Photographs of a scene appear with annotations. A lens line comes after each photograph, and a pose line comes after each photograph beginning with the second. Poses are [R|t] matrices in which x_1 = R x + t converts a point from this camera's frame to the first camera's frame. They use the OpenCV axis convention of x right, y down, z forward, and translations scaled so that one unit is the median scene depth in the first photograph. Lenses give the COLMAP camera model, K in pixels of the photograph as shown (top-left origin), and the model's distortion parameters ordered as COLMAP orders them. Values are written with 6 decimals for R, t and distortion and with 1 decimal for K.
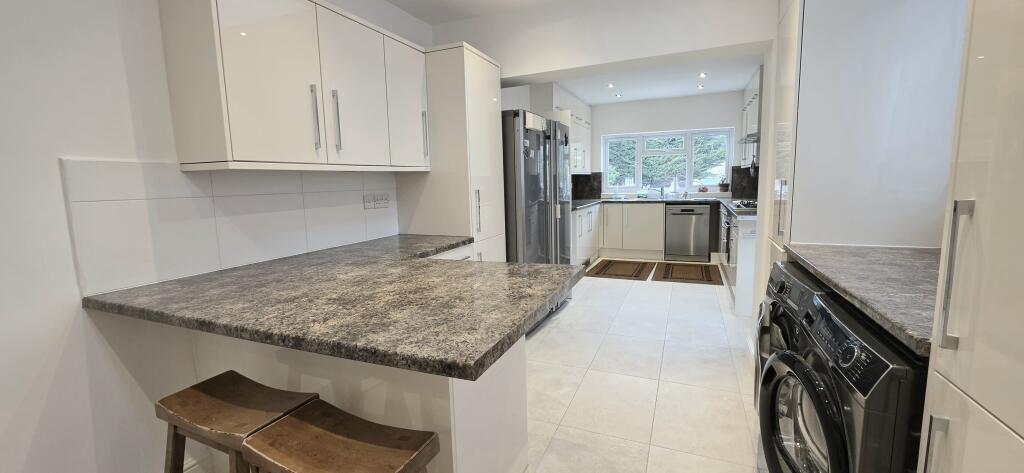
lens RADIAL K [[403.0, 0, 510.4], [0, 403.0, 229.2], [0, 0, 1]] dist [-0.001288, -0.000067]
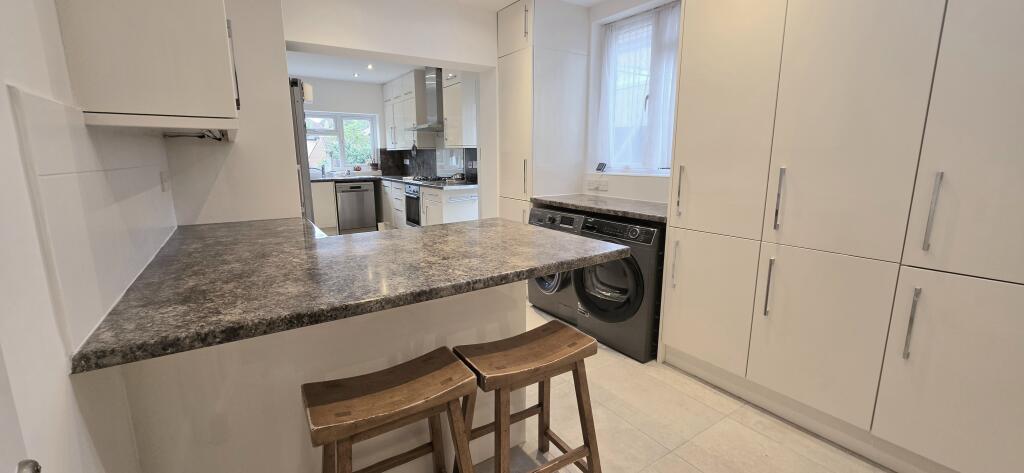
lens RADIAL K [[430.9, 0, 513.5], [0, 430.9, 242.0], [0, 0, 1]] dist [0.000120, -0.000003]
pose [[0.538610, -0.137851, 0.831202, -0.325613], [0.088159, 0.990330, 0.107116, 0.013472], [-0.837930, 0.015584, 0.545555, -0.008235]]
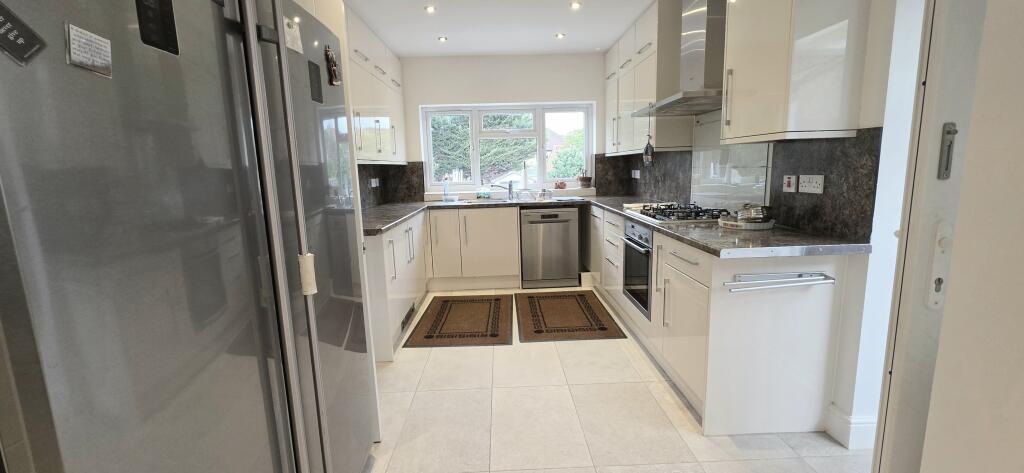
lens RADIAL K [[403.0, 0, 510.4], [0, 403.0, 229.2], [0, 0, 1]] dist [-0.001288, -0.000067]
pose [[0.904955, -0.065860, 0.420379, 0.080449], [0.057691, 0.997817, 0.032135, -0.049582], [-0.421578, -0.004829, 0.906779, 0.385770]]
